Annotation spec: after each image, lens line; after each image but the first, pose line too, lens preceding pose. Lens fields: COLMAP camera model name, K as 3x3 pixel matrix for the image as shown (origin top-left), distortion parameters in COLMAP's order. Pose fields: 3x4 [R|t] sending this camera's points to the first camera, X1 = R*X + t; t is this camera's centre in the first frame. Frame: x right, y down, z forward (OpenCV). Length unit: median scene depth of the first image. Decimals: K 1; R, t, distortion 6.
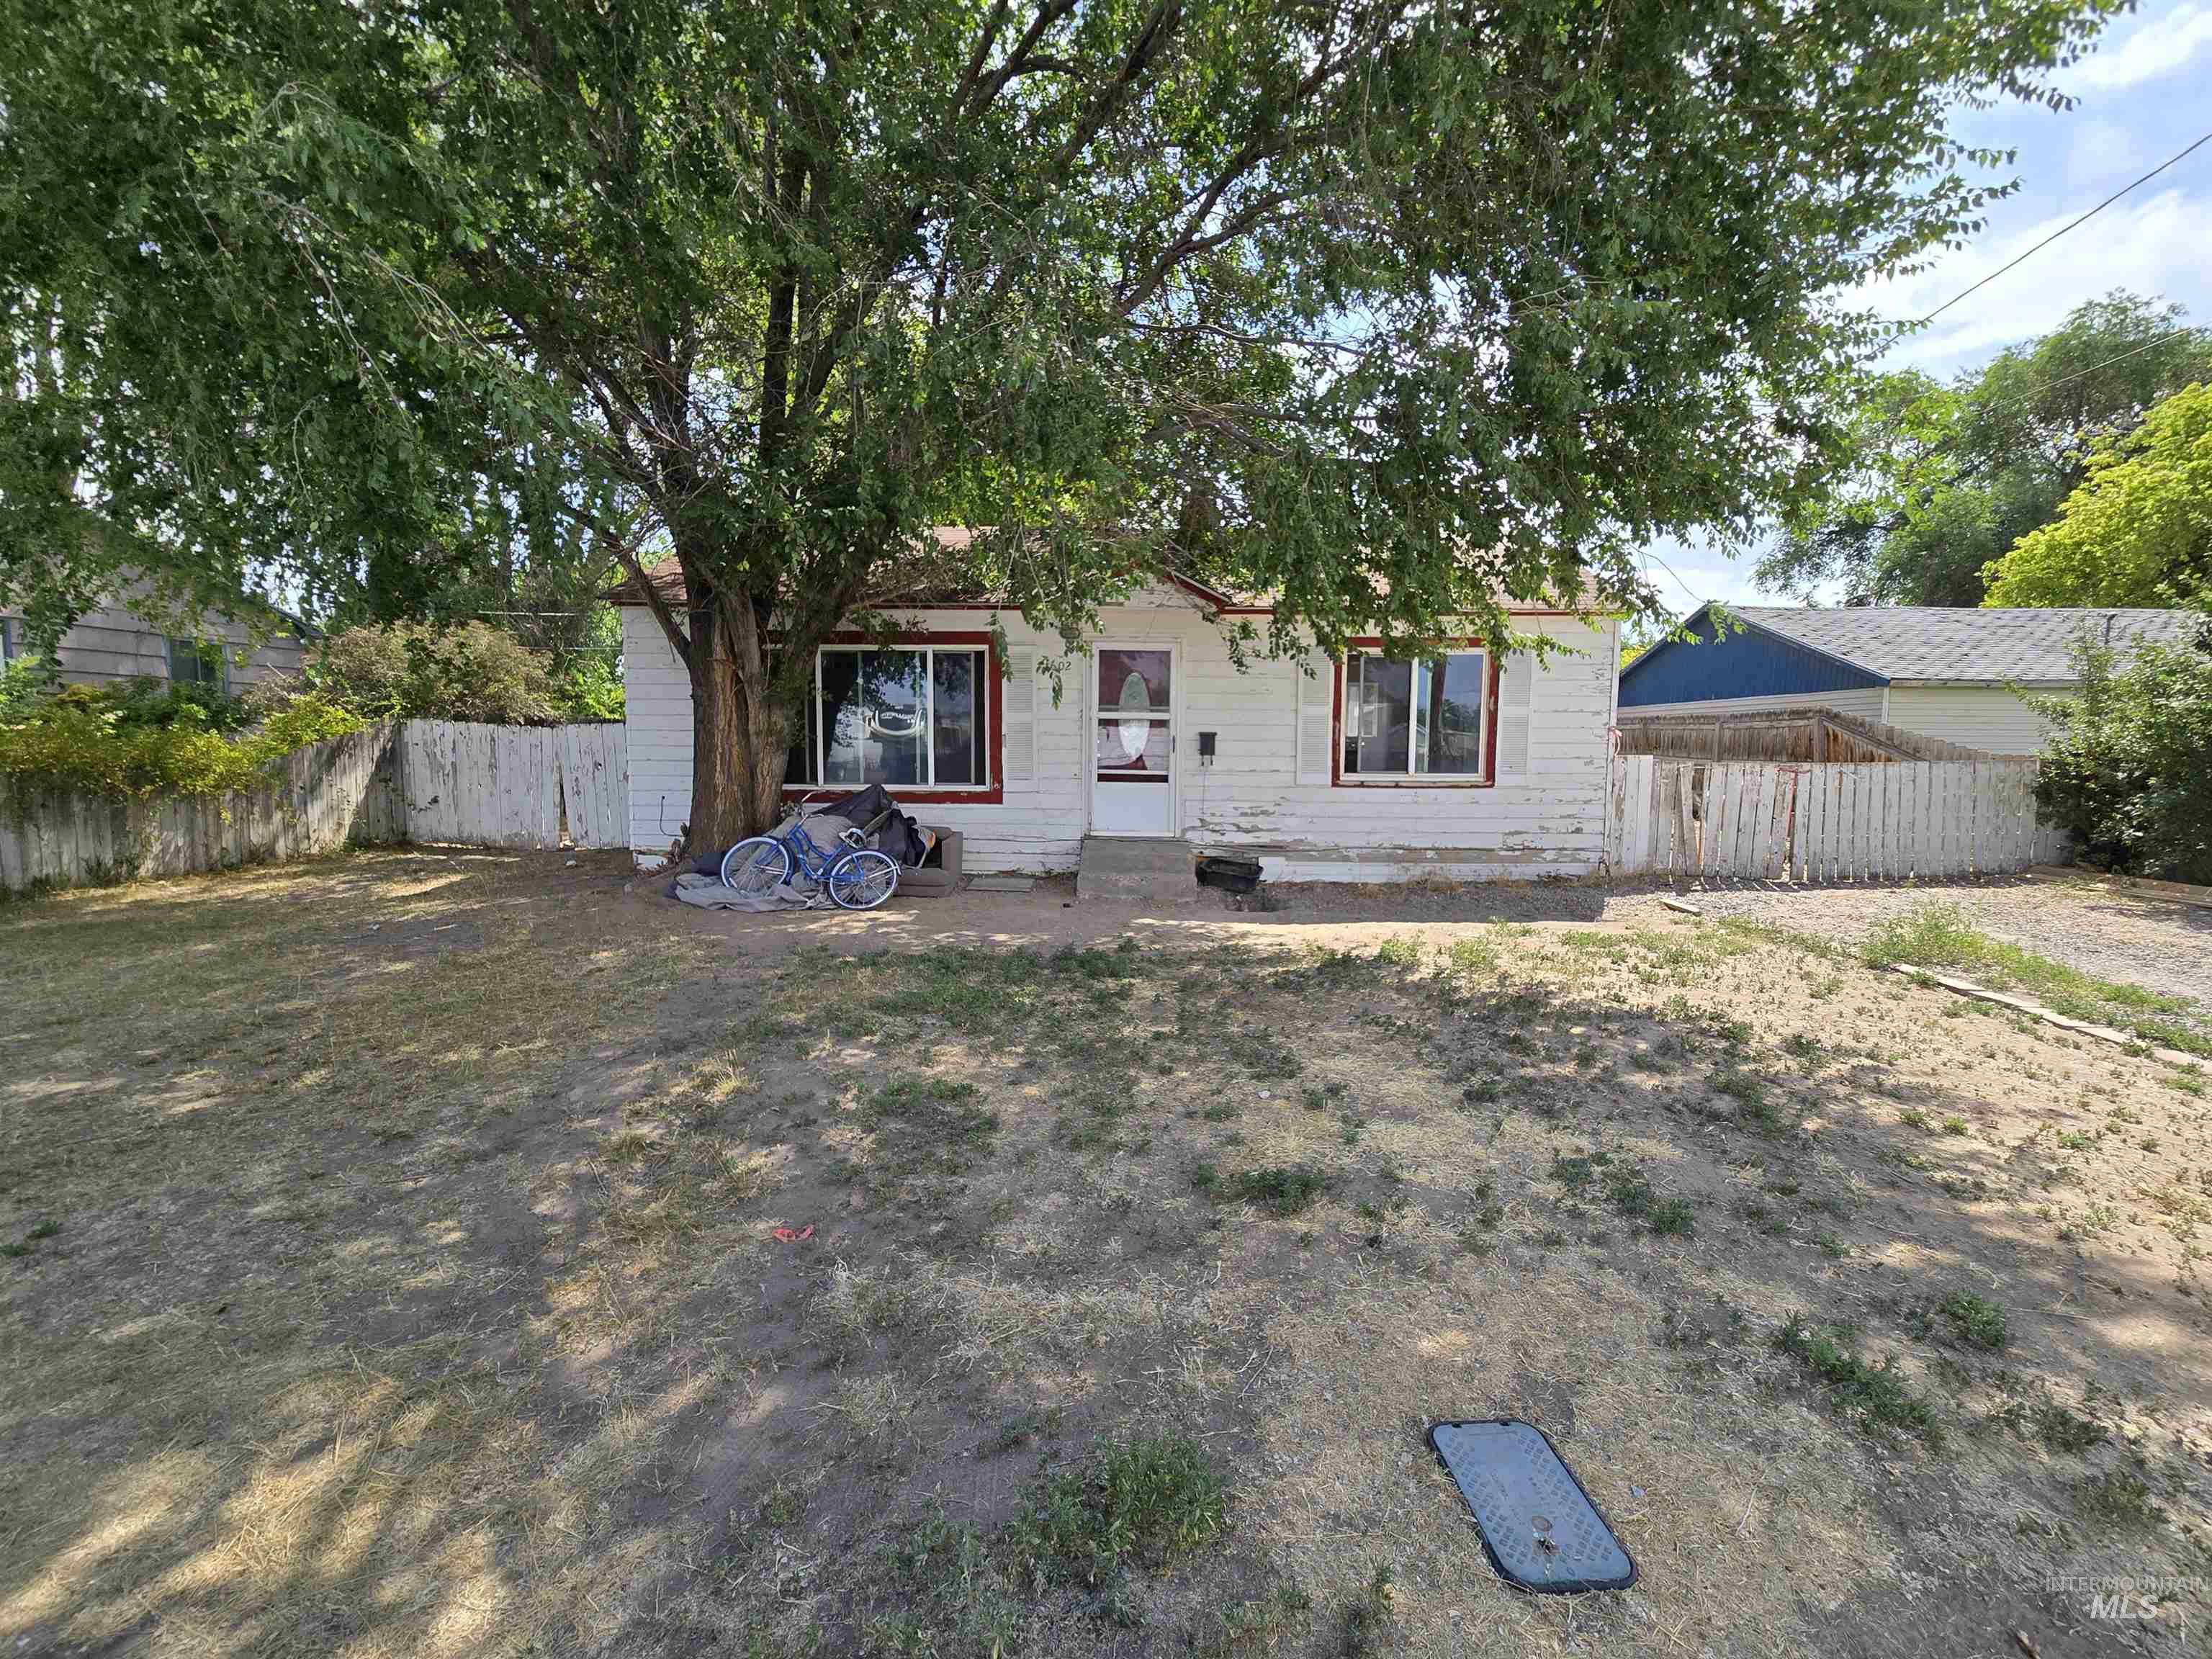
lens RADIAL K [[910.2, 0, 1119.4], [0, 910.2, 823.0], [0, 0, 1]] dist [0.000231, 0.000500]
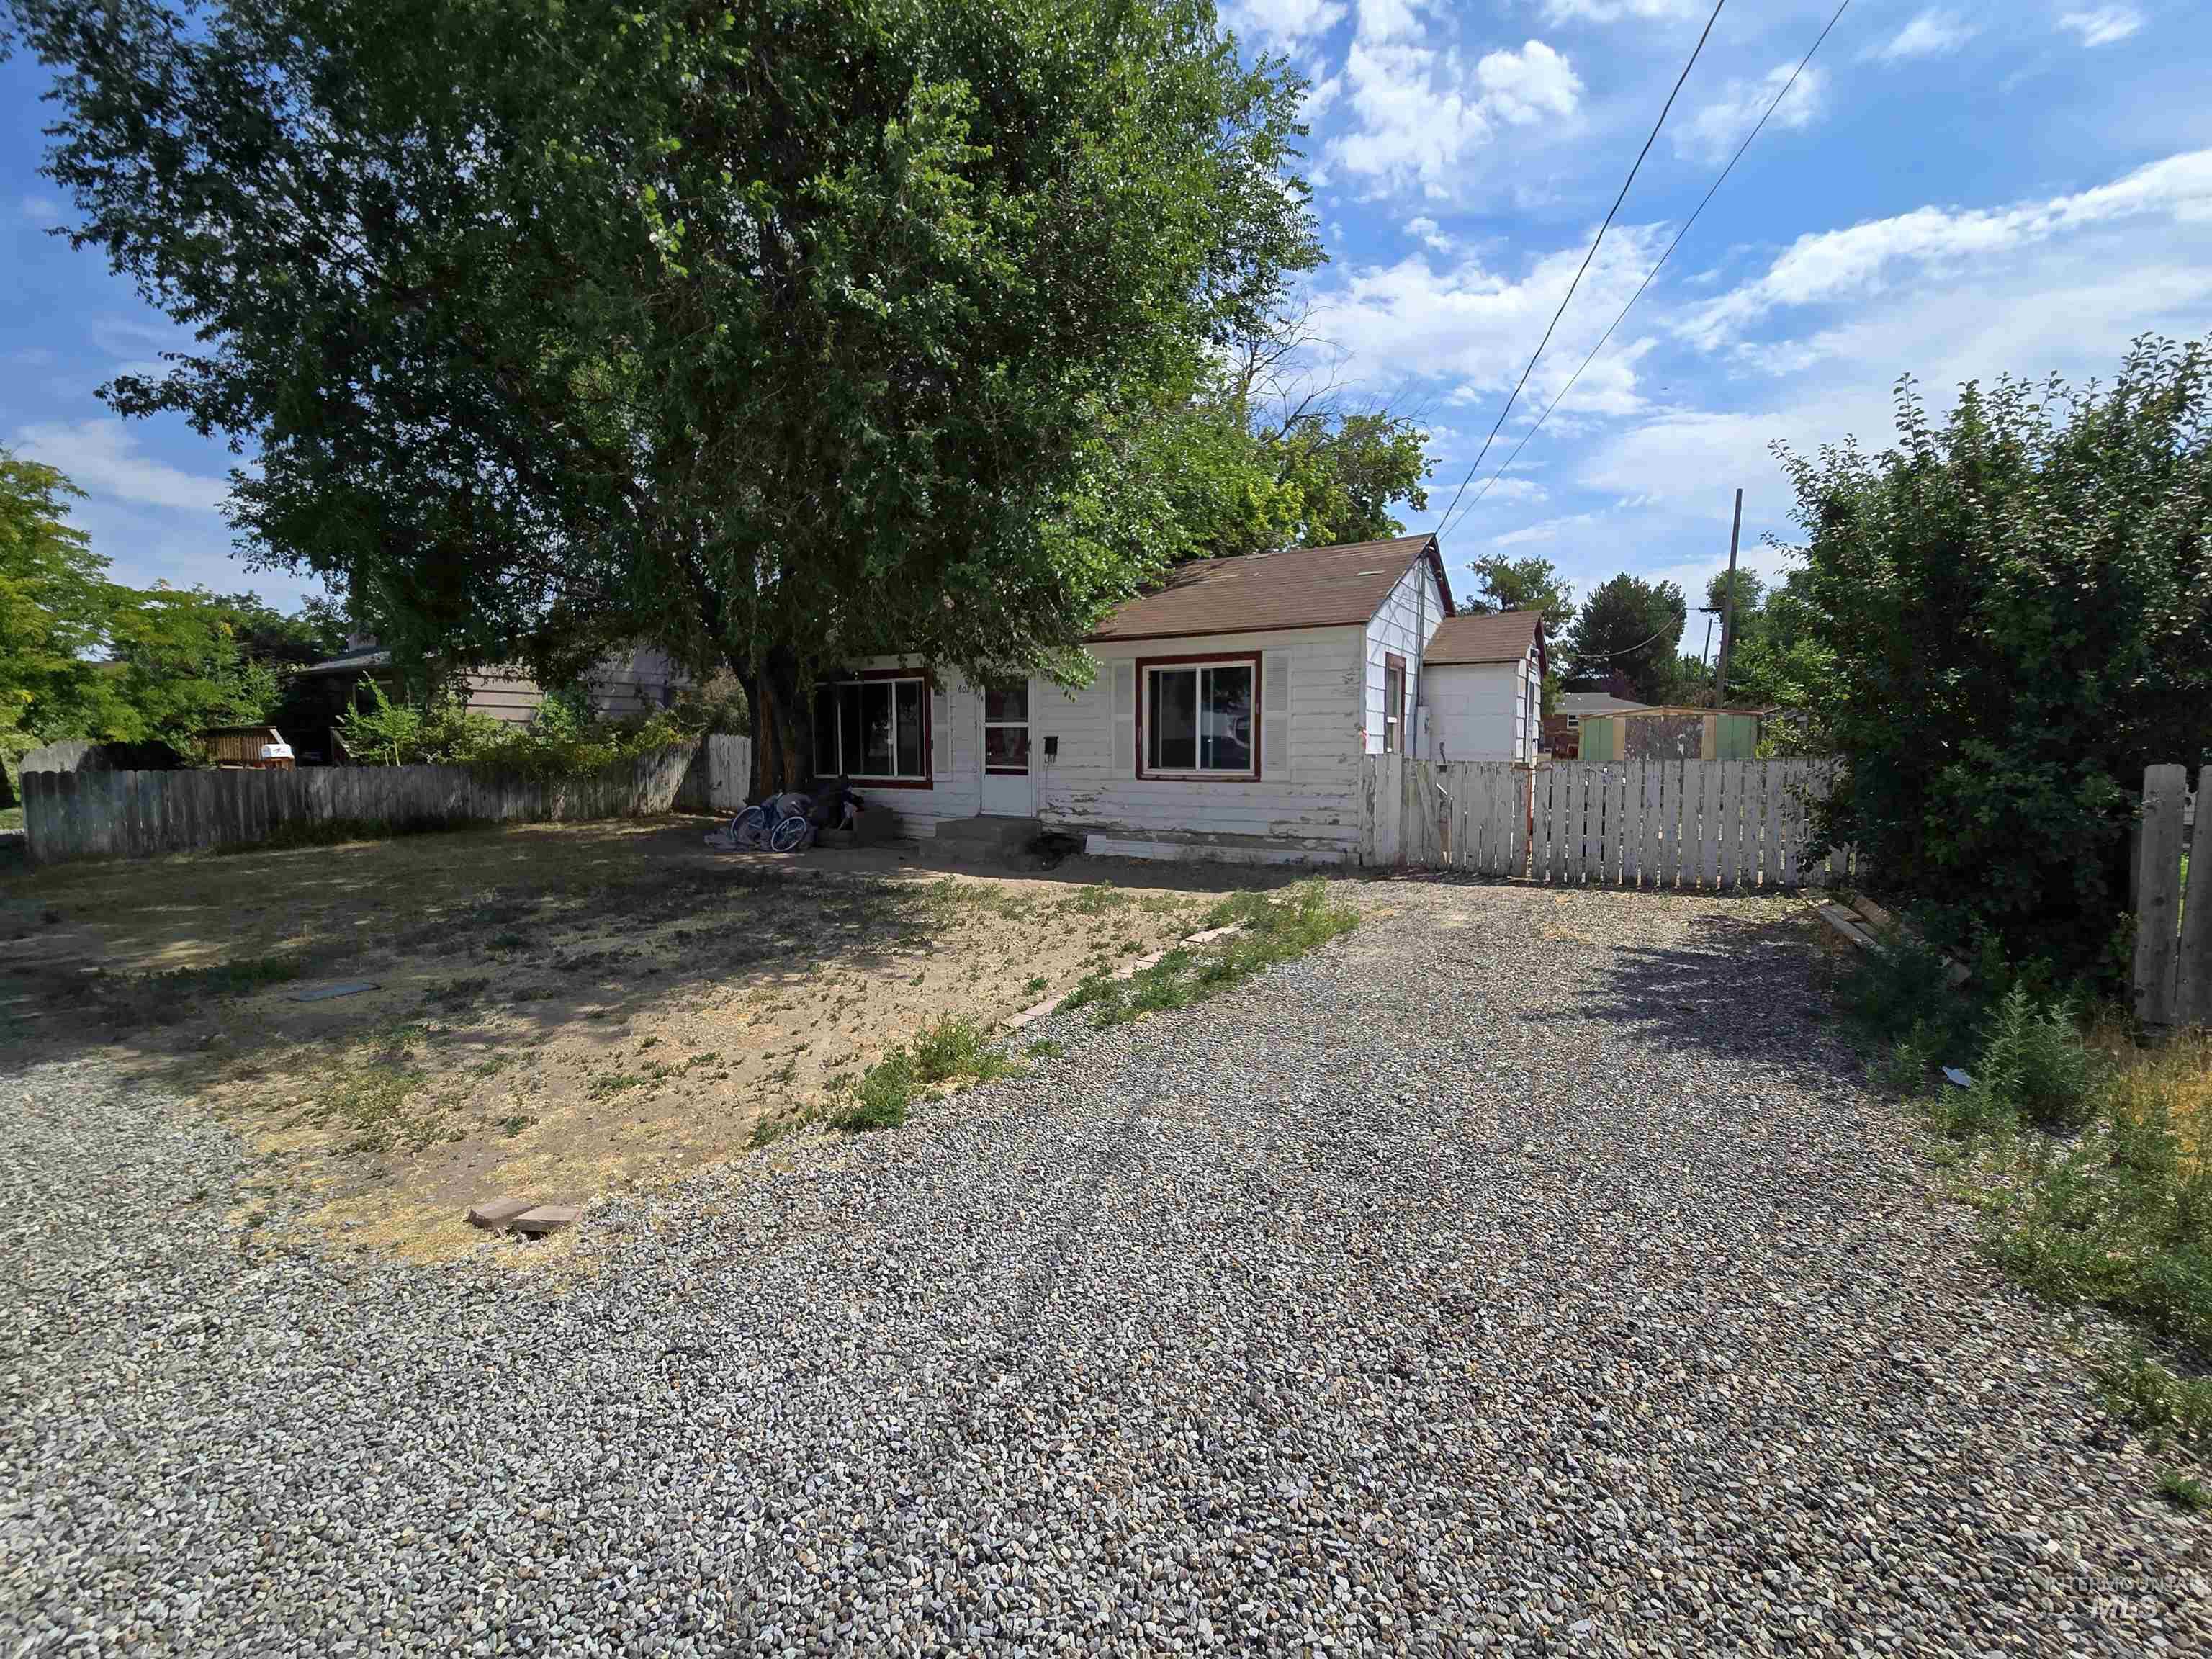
lens RADIAL K [[910.2, 0, 1119.4], [0, 910.2, 823.0], [0, 0, 1]] dist [0.000231, 0.000500]
pose [[0.865295, 0.033735, -0.500127, 0.823610], [-0.029772, 0.999430, 0.015904, -0.000340], [0.500379, 0.001128, 0.865806, -0.070009]]
